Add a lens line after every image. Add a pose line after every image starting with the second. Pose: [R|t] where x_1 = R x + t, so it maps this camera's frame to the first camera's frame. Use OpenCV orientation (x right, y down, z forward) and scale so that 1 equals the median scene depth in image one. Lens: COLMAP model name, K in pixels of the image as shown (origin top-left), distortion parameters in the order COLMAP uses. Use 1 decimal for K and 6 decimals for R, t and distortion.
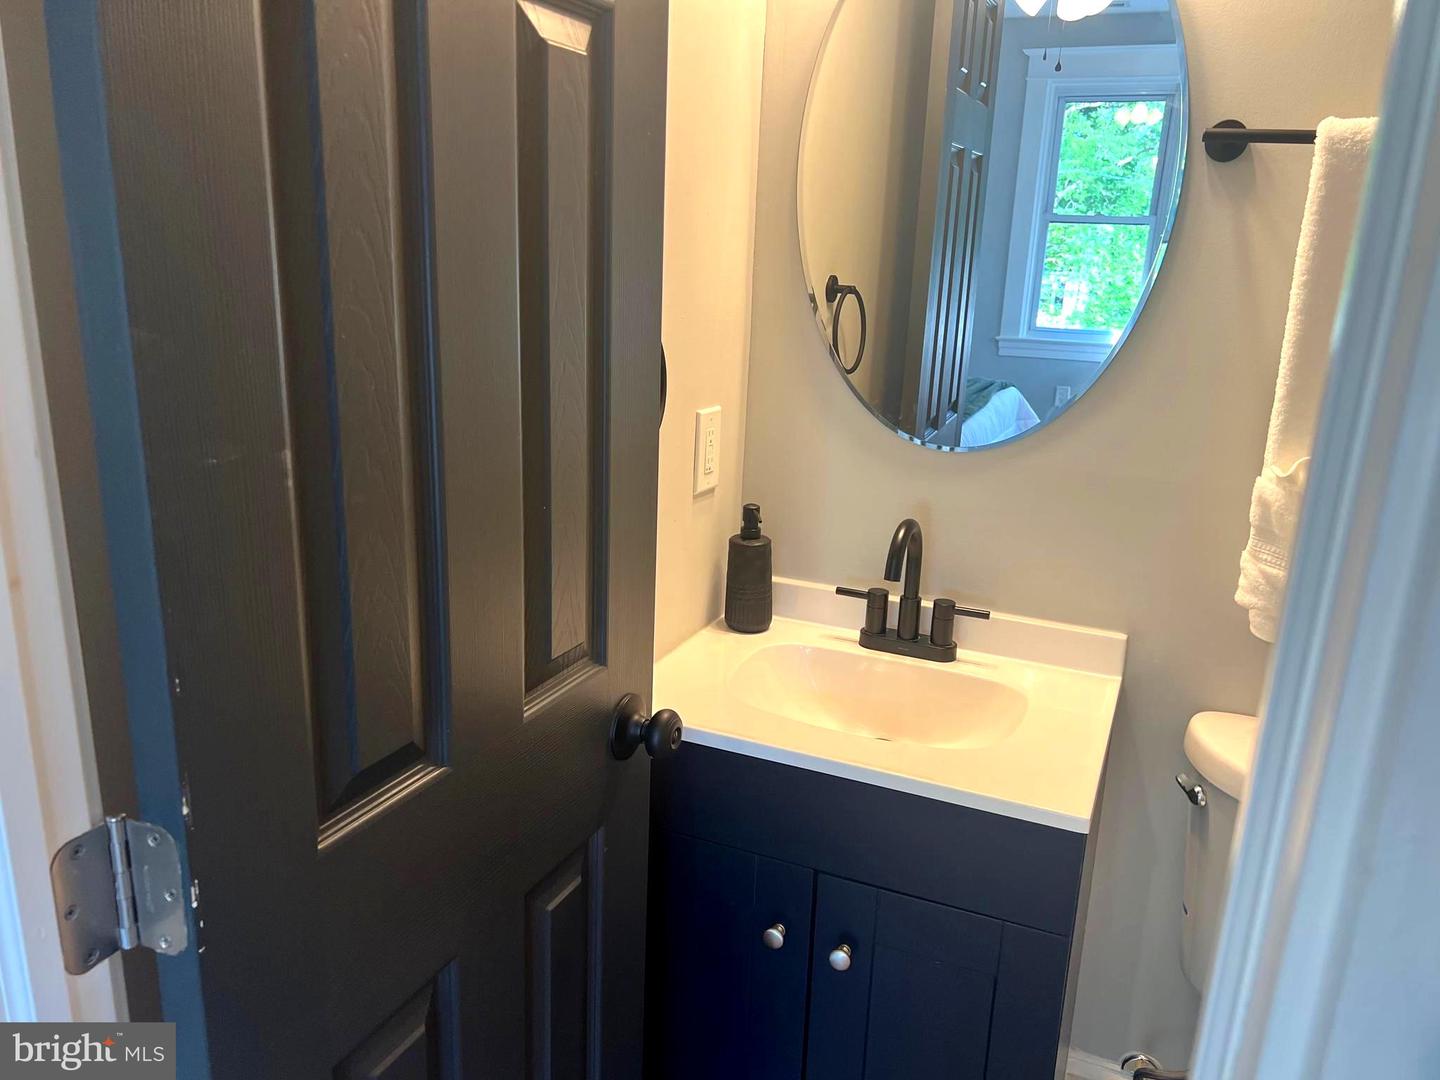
lens RADIAL K [[1085.3, 0, 726.7], [0, 1085.3, 543.3], [0, 0, 1]] dist [-0.003995, 0.000043]
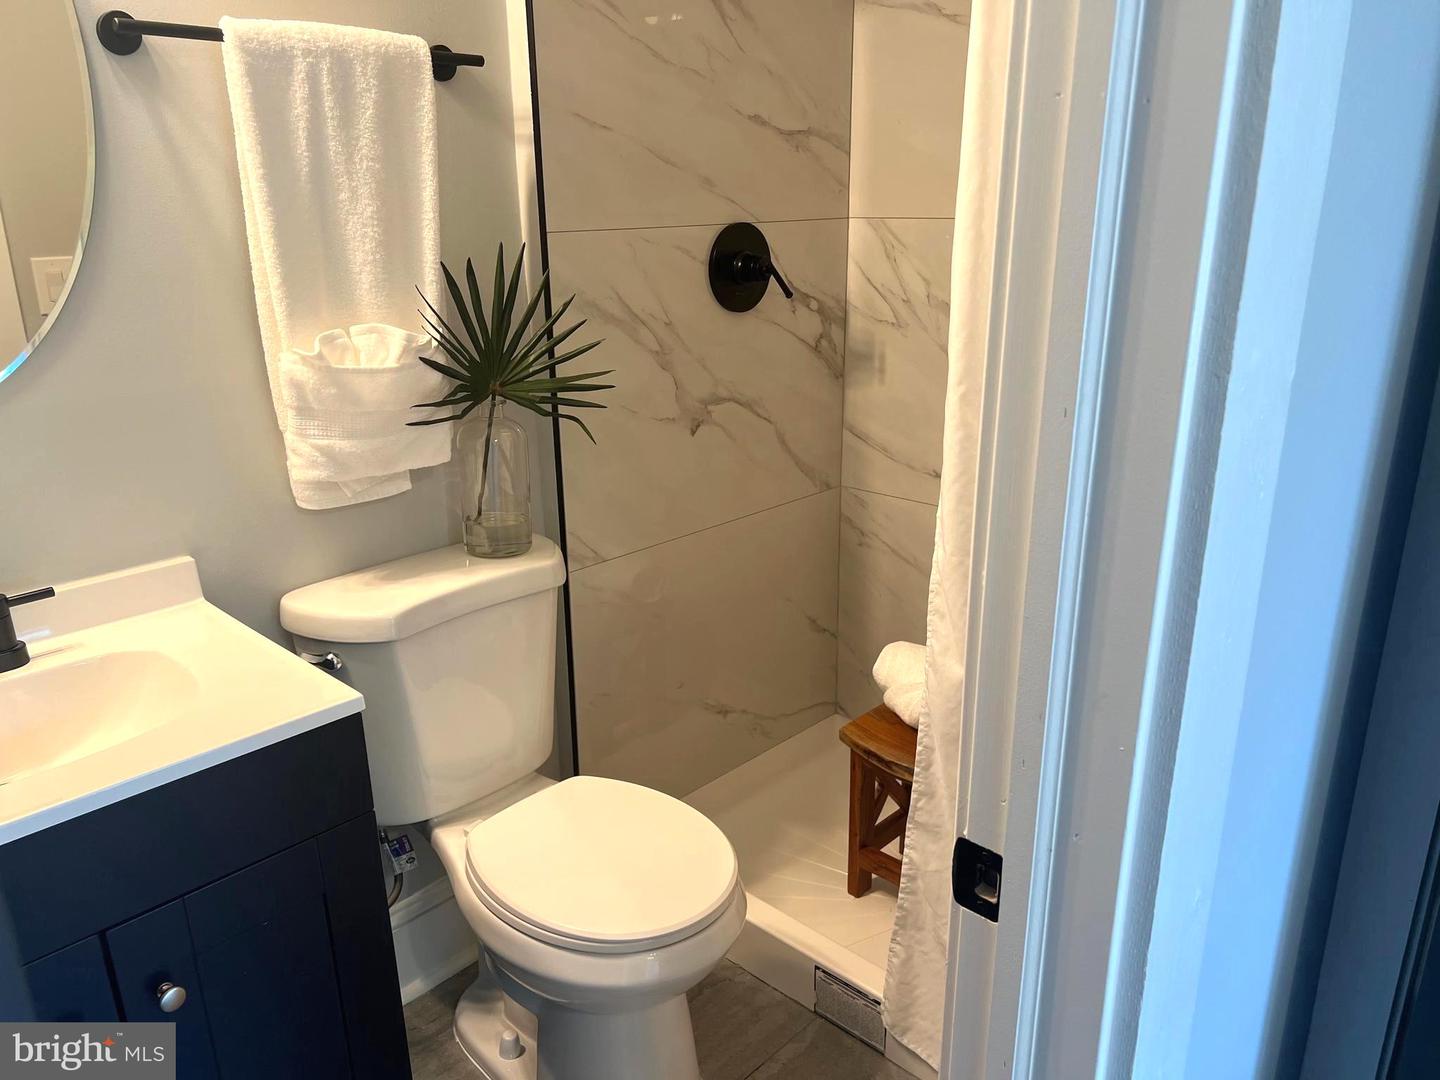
lens RADIAL K [[1085.3, 0, 724.7], [0, 1085.3, 541.0], [0, 0, 1]] dist [-0.003995, 0.000043]
pose [[0.347221, -0.337272, 0.875035, -0.345434], [0.273506, 0.928942, 0.249520, -0.043726], [-0.897013, 0.152689, 0.414794, 0.185313]]
